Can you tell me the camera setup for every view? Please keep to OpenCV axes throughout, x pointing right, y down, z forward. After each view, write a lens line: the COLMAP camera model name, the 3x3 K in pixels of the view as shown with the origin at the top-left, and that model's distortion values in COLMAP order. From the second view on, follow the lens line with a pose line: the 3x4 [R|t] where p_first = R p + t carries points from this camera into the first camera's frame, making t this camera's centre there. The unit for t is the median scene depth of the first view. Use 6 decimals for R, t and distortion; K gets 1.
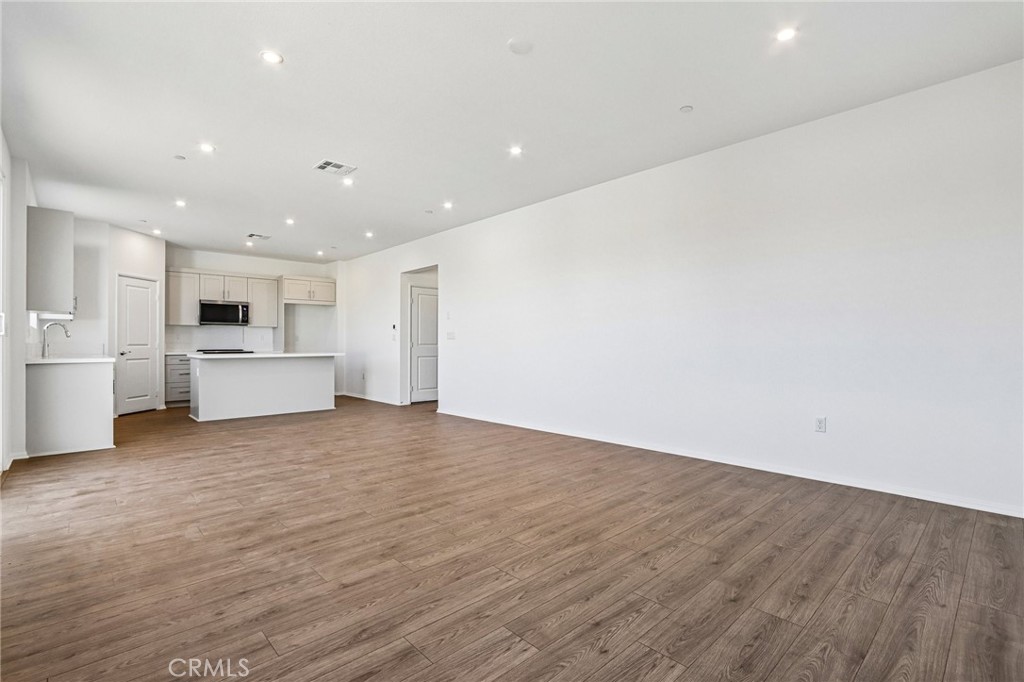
lens RADIAL K [[473.0, 0, 509.8], [0, 473.0, 340.1], [0, 0, 1]] dist [-0.014862, 0.001523]
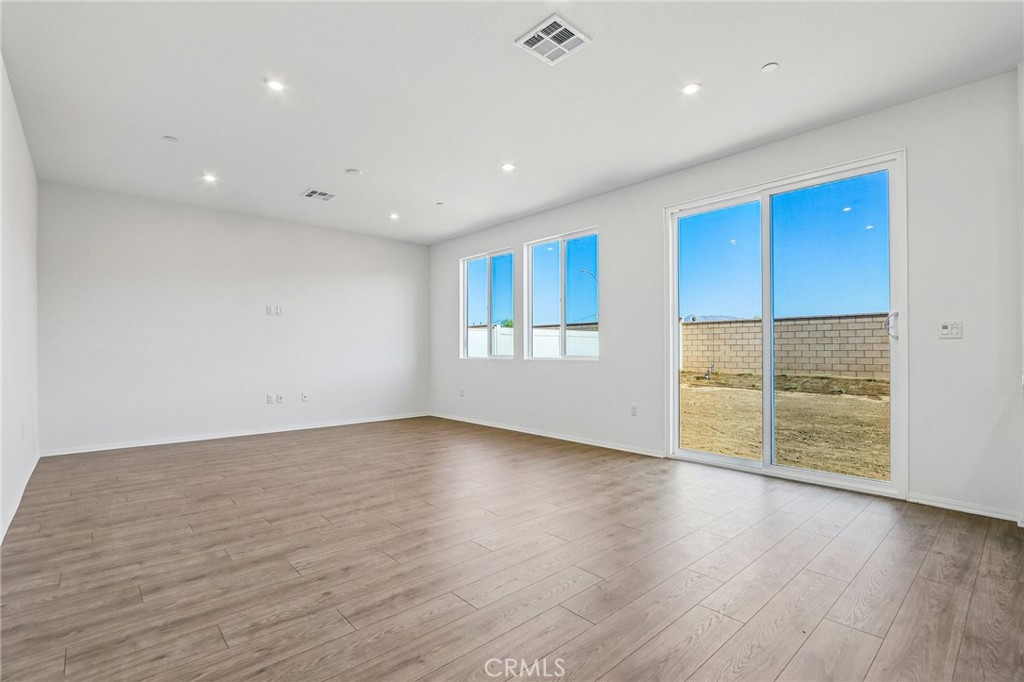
lens RADIAL K [[473.0, 0, 514.6], [0, 473.0, 347.6], [0, 0, 1]] dist [-0.014862, 0.001523]
pose [[-0.999977, 0.004020, 0.005435, -0.203937], [0.003943, 0.999893, -0.014078, 0.007515], [-0.005491, -0.014057, -0.999886, 0.980557]]
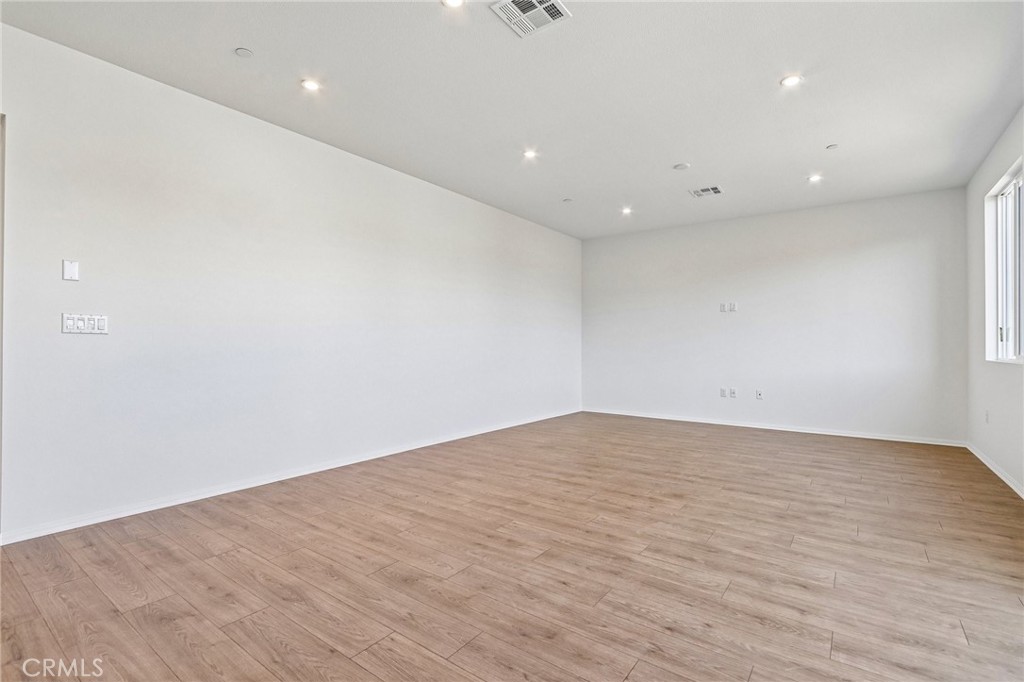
lens RADIAL K [[473.0, 0, 509.1], [0, 473.0, 344.9], [0, 0, 1]] dist [-0.014862, 0.001523]
pose [[-0.183018, 0.003635, 0.983103, -0.550134], [-0.009211, 0.999943, -0.005412, 0.005718], [-0.983066, -0.010046, -0.182974, 0.699242]]
